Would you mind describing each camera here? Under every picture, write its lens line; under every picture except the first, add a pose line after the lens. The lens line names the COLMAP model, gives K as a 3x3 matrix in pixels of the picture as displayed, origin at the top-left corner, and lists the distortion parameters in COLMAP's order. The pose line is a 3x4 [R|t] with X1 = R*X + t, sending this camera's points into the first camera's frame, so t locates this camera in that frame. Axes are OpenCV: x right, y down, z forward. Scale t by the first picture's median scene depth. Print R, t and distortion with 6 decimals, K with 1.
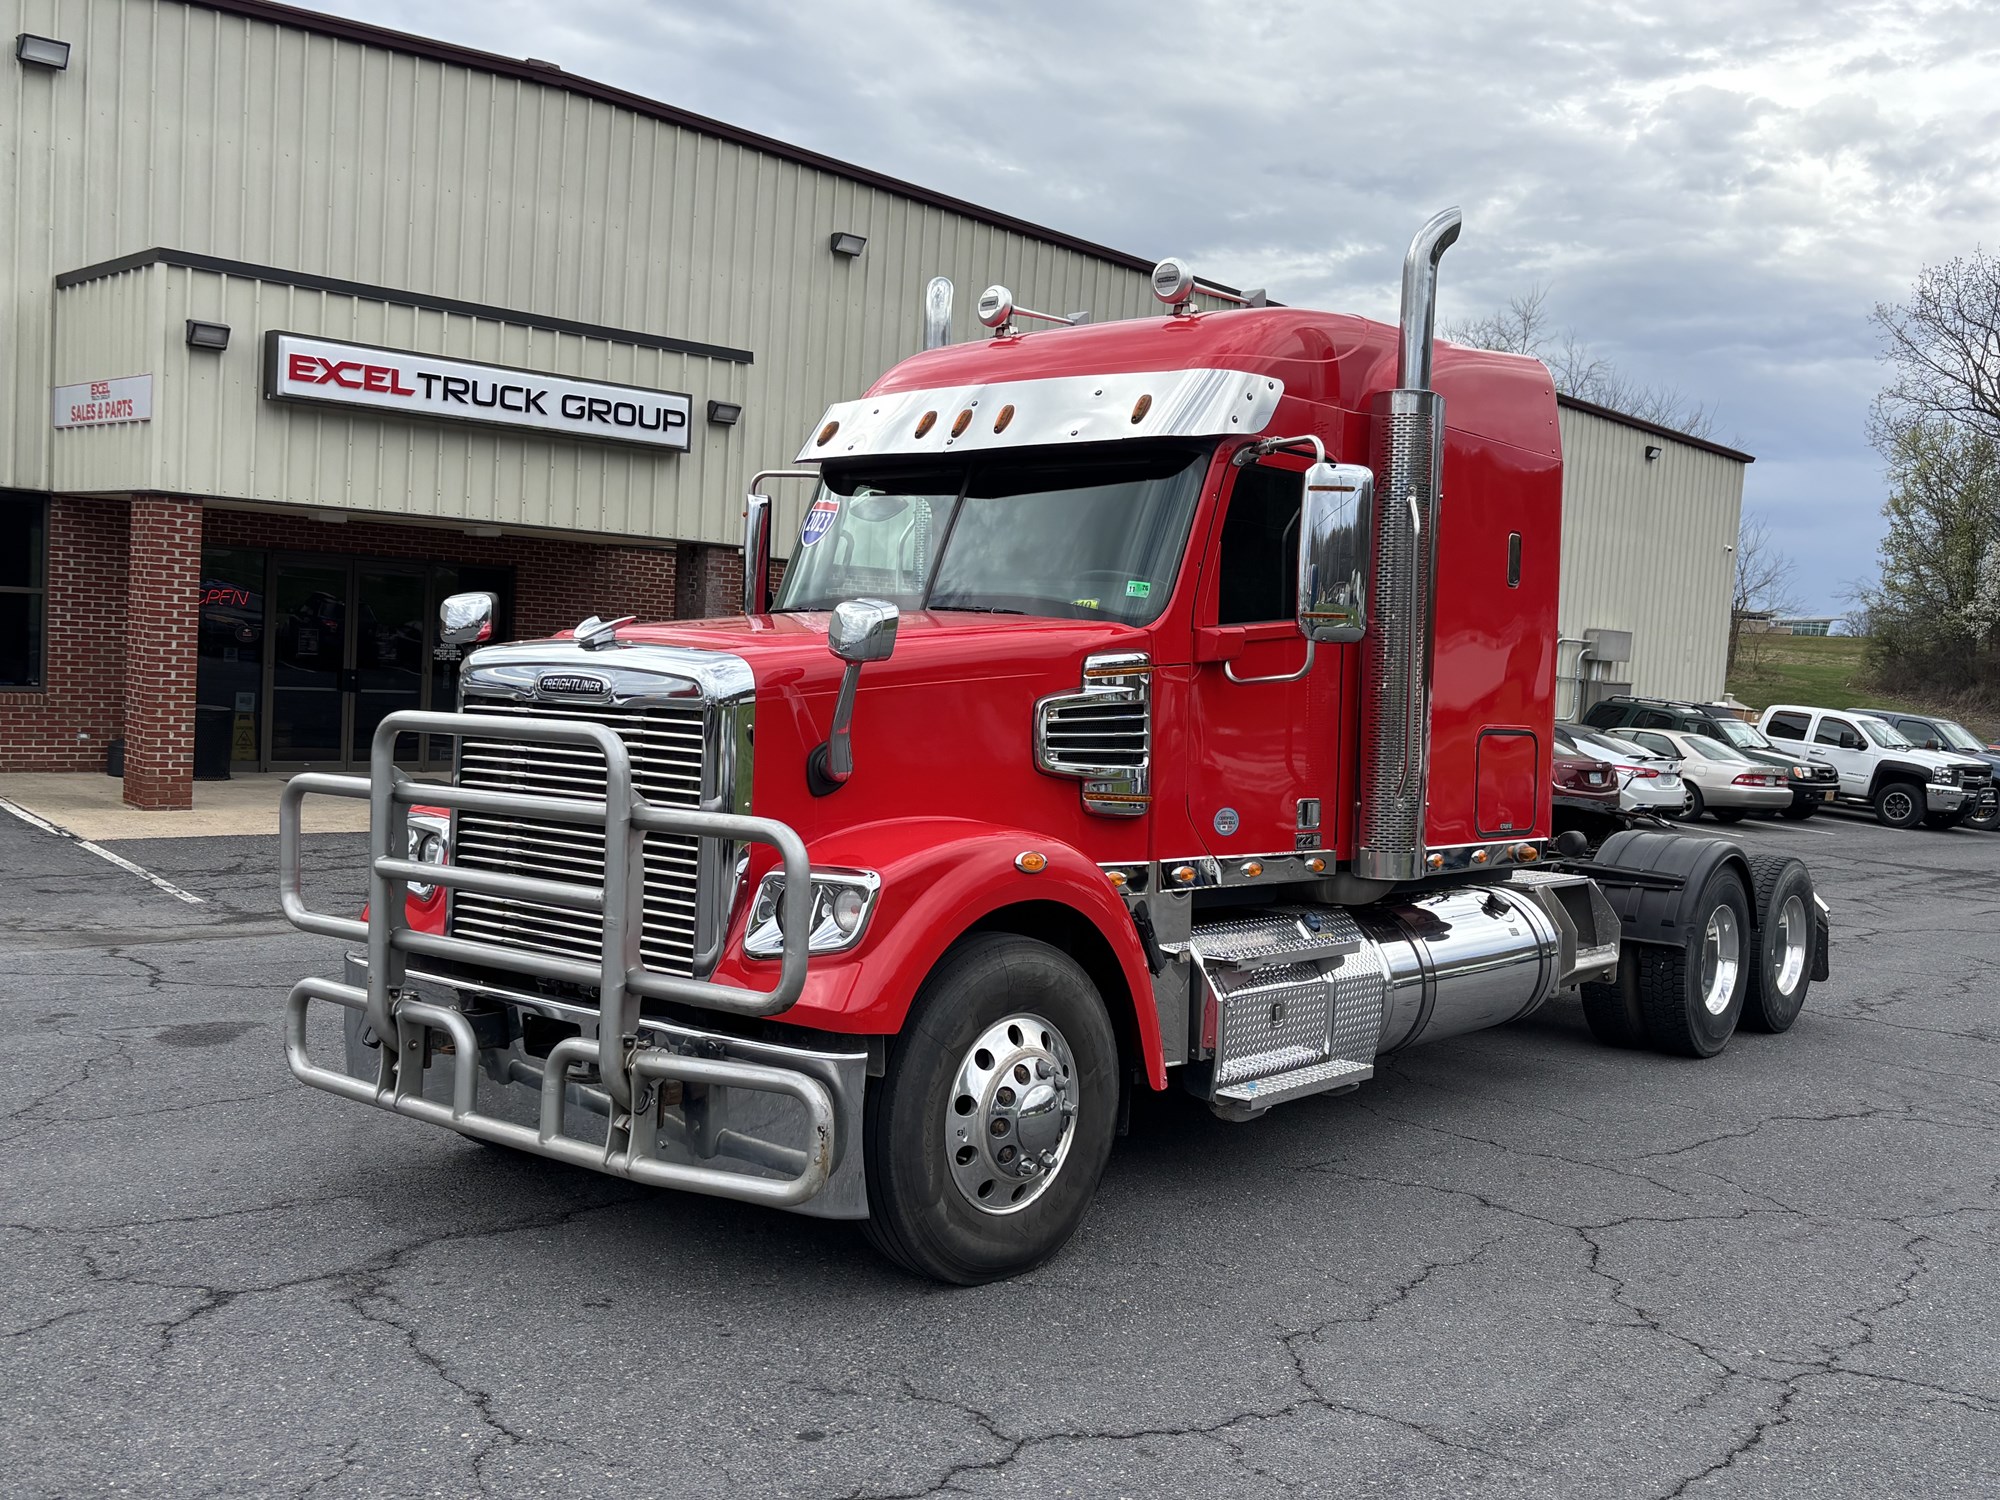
lens RADIAL K [[1806.2, 0, 1000.0], [0, 1806.2, 750.0], [0, 0, 1]] dist [0.003490, -0.004312]
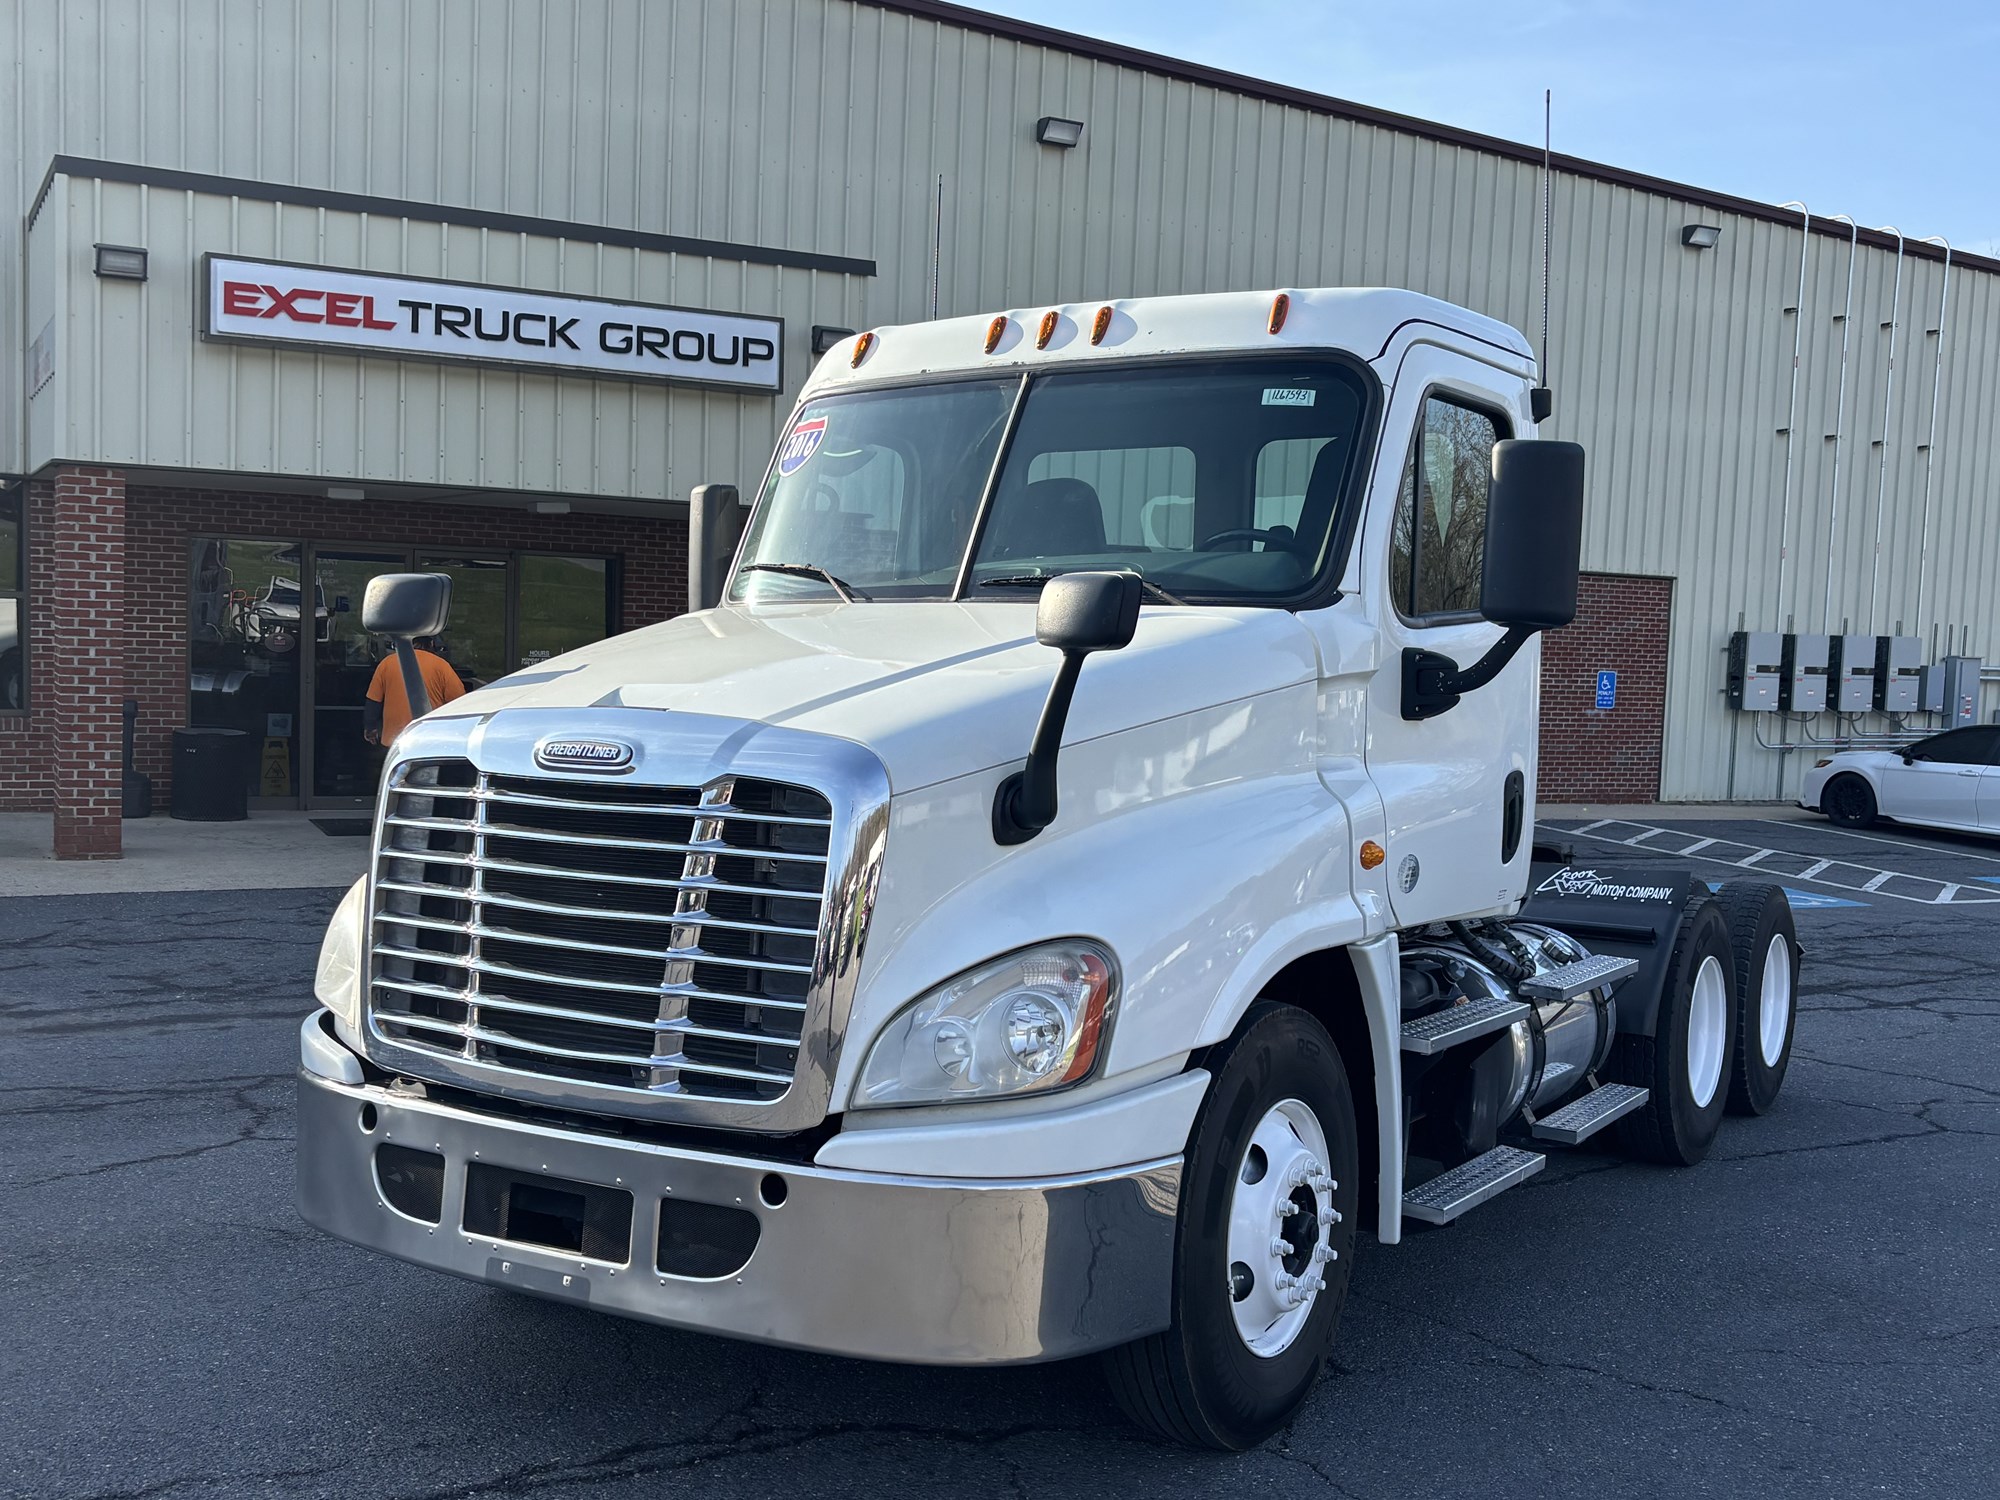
lens RADIAL K [[1990.5, 0, 1062.4], [0, 1990.5, 764.4], [0, 0, 1]] dist [0.010515, 0.013458]
pose [[0.972860, -0.008900, -0.231224, 0.152382], [0.006957, 0.999933, -0.009217, 0.002215], [0.231290, 0.007359, 0.972857, 0.223230]]
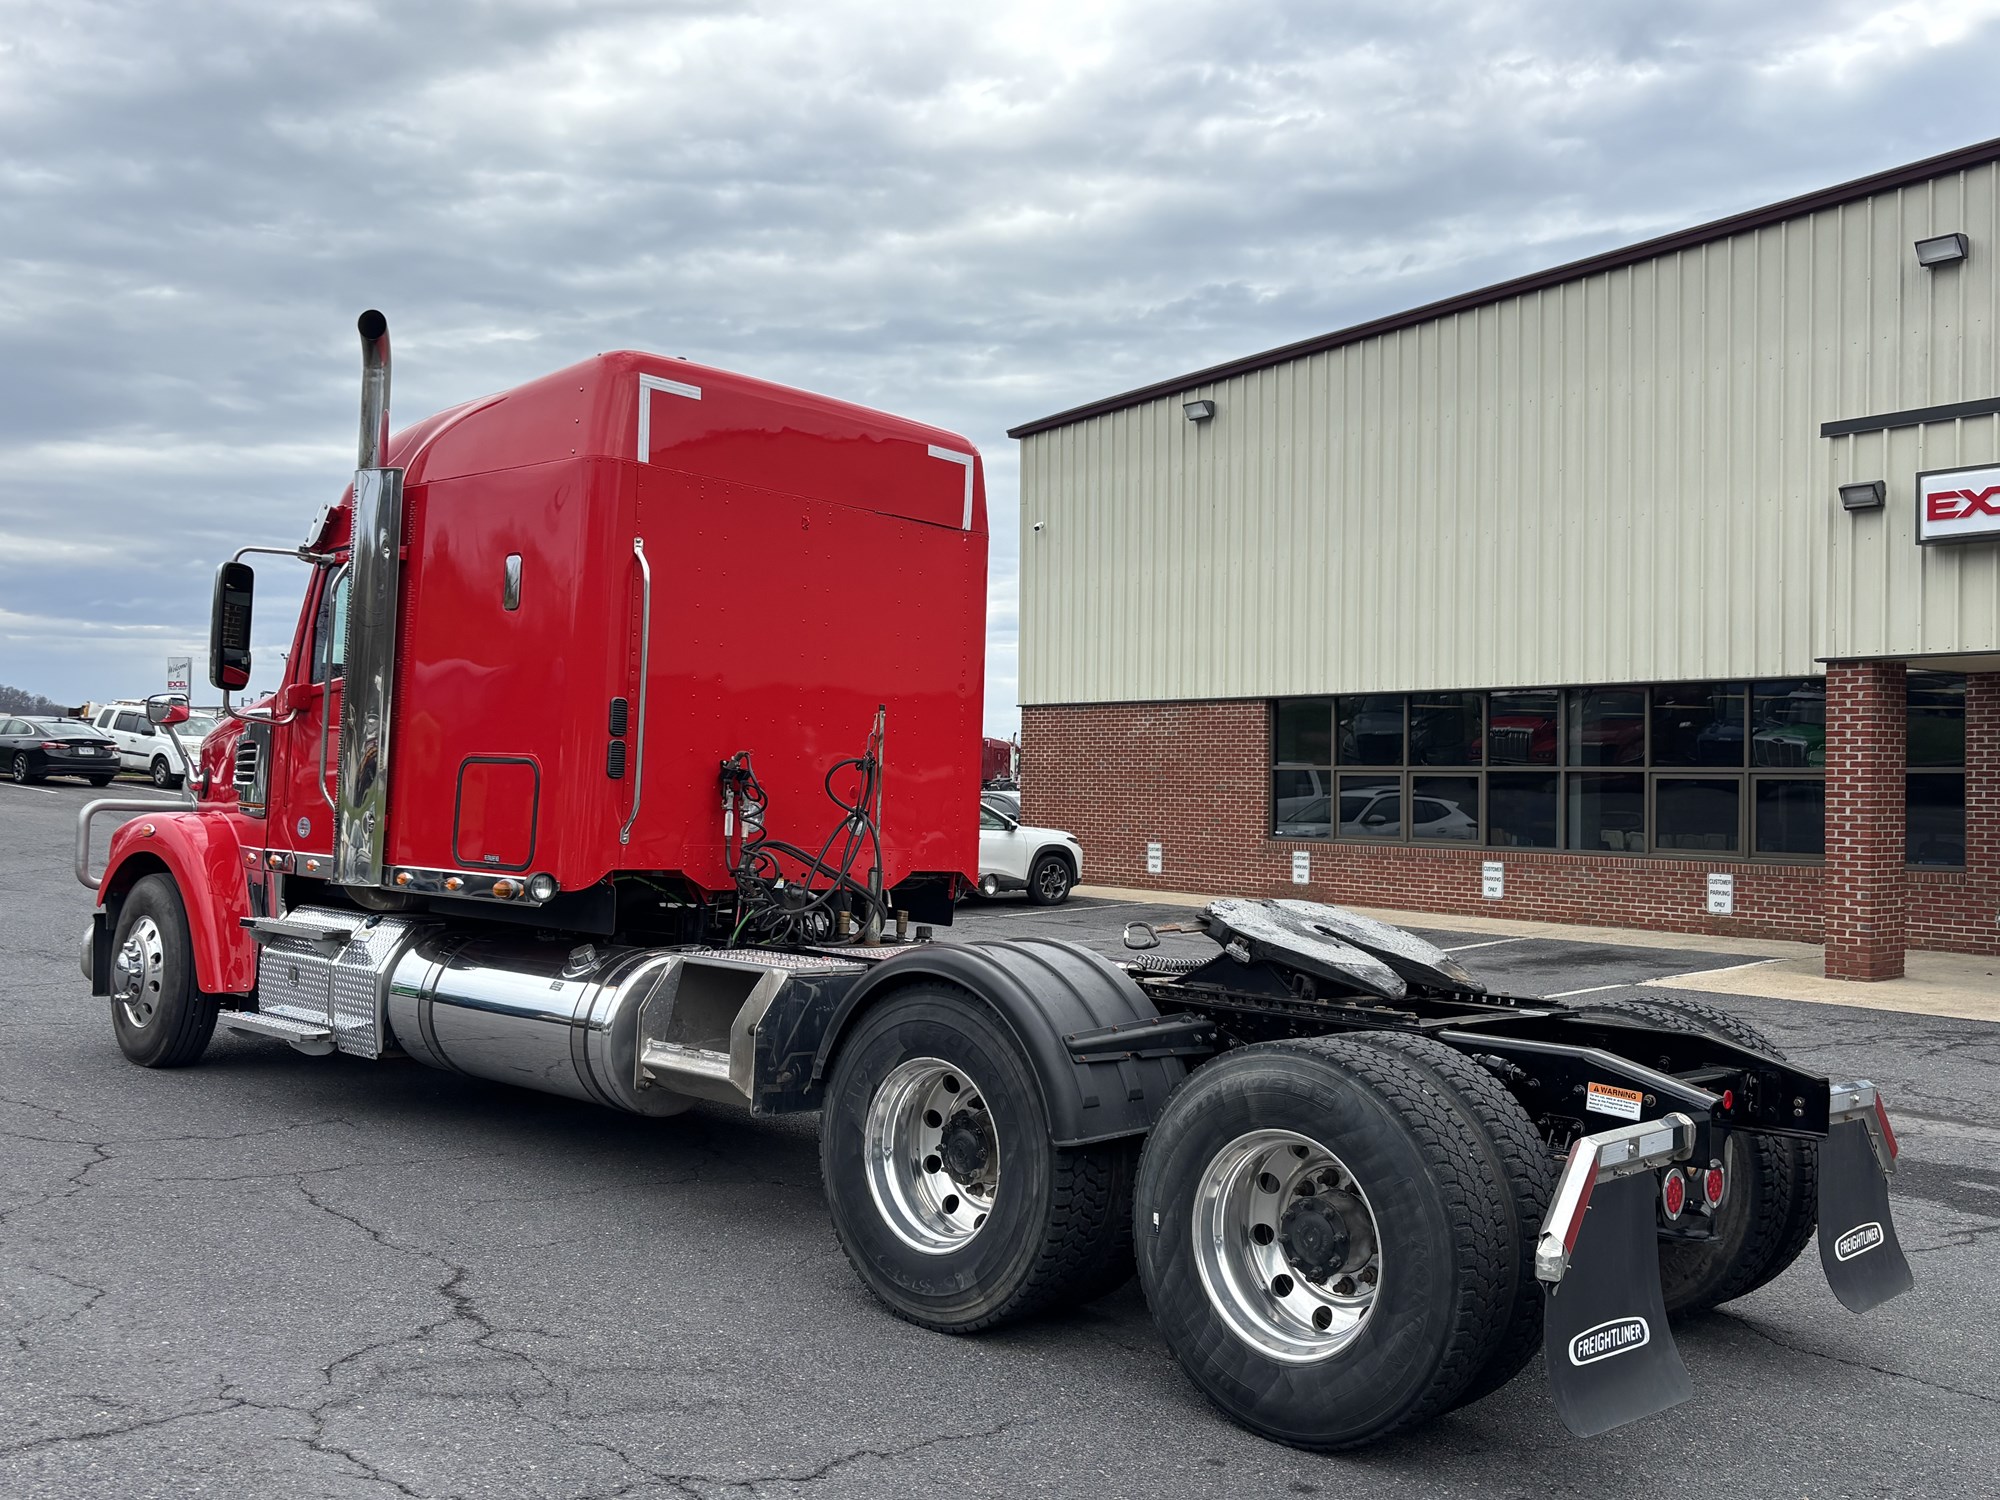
lens RADIAL K [[1806.2, 0, 1000.0], [0, 1806.2, 750.0], [0, 0, 1]] dist [0.003490, -0.004312]
pose [[-0.022644, -0.076682, -0.996798, 0.500292], [-0.073066, 0.994515, -0.074847, 0.015114], [0.997070, 0.071138, -0.028123, 0.523847]]
